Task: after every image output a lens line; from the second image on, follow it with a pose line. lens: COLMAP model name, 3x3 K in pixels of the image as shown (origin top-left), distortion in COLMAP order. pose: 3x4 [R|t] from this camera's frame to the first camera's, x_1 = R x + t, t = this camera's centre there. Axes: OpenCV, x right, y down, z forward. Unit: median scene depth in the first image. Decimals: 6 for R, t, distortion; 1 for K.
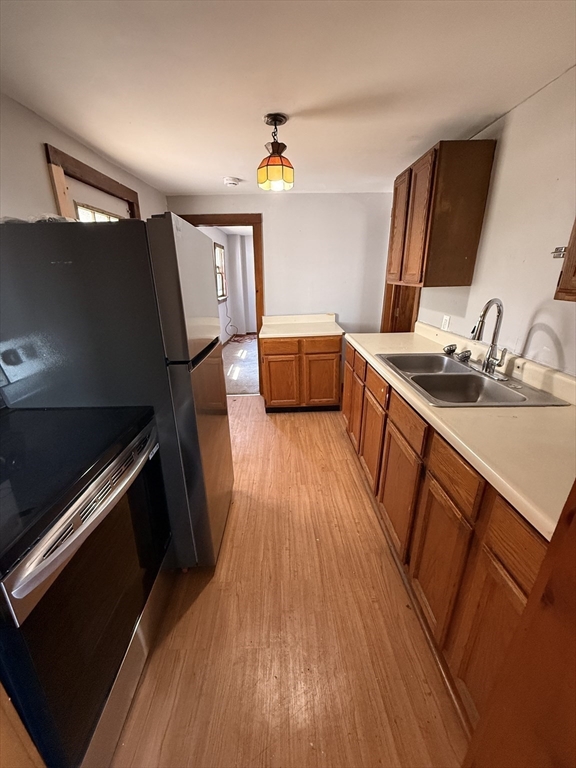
lens RADIAL K [[306.3, 0, 286.7], [0, 306.3, 382.3], [0, 0, 1]] dist [0.000718, 0.000495]
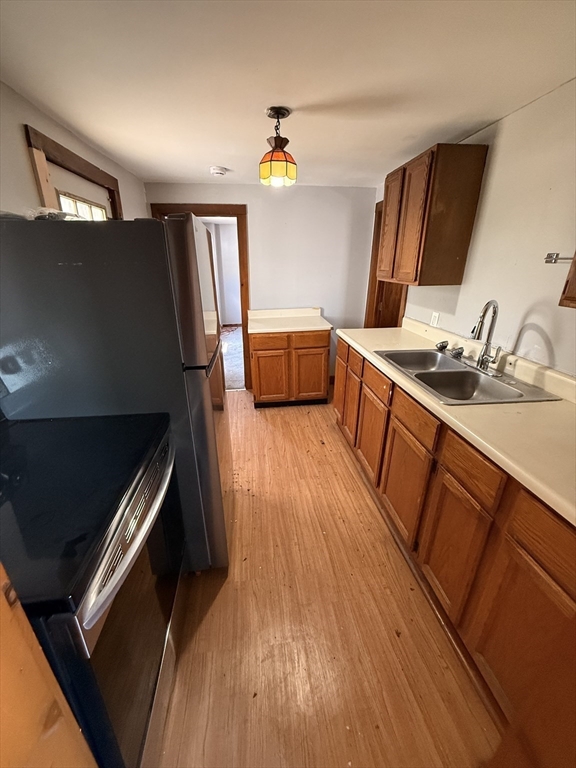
lens RADIAL K [[306.3, 0, 284.7], [0, 306.3, 382.0], [0, 0, 1]] dist [0.000718, 0.000495]
pose [[0.994949, -0.024451, 0.097361, -0.133992], [0.021074, 0.999145, 0.035564, -0.037962], [-0.098147, -0.033332, 0.994614, 0.001856]]
